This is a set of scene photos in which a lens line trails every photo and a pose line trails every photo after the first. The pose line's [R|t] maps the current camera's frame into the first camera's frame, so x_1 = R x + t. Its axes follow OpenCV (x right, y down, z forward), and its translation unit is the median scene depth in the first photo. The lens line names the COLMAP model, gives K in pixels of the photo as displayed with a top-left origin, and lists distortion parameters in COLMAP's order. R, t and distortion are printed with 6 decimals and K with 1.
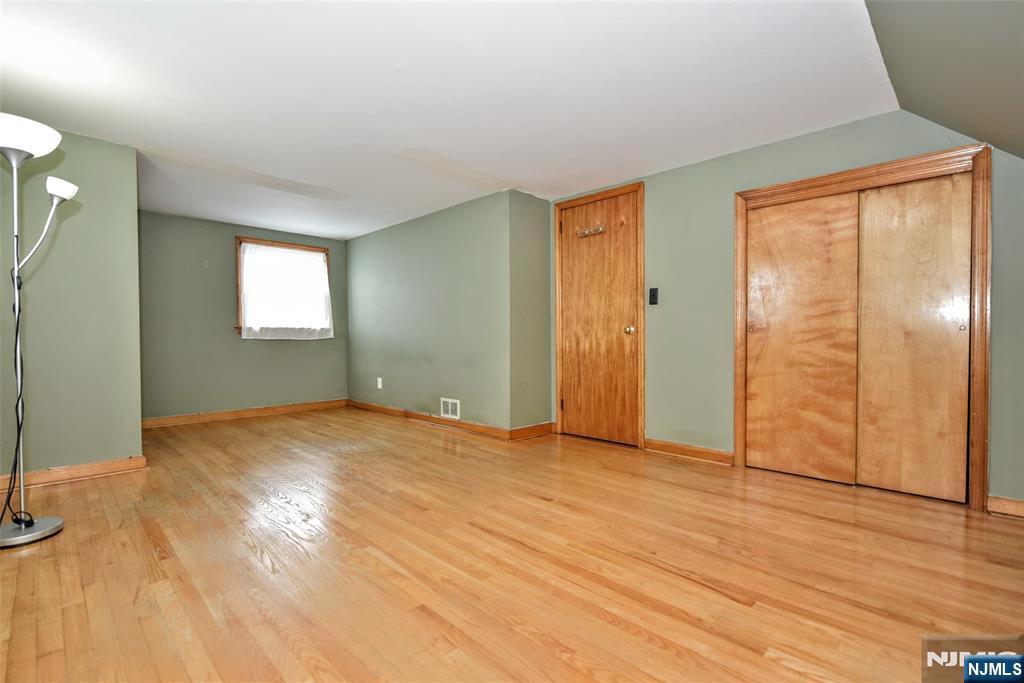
lens RADIAL K [[471.2, 0, 512.0], [0, 471.2, 341.5], [0, 0, 1]] dist [-0.019552, -0.000013]
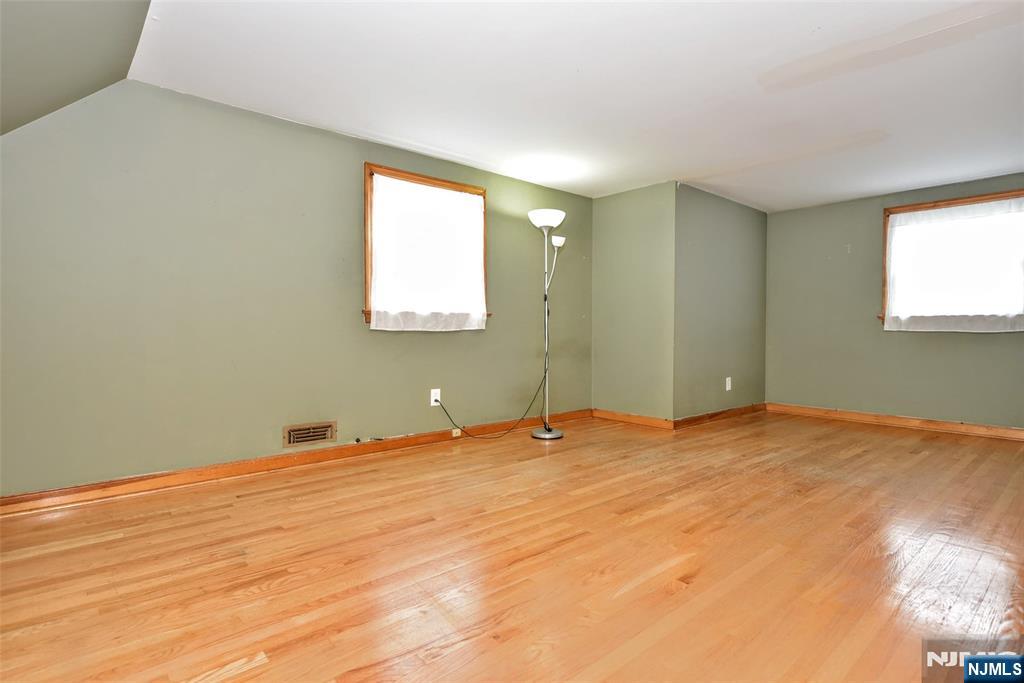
lens RADIAL K [[515.9, 0, 512.0], [0, 515.9, 341.5], [0, 0, 1]] dist [-0.001024, -0.000233]
pose [[-0.070358, 0.030297, -0.997062, 0.943832], [-0.011570, 0.999447, 0.031186, -0.015880], [0.997455, 0.013730, -0.069968, 0.952733]]
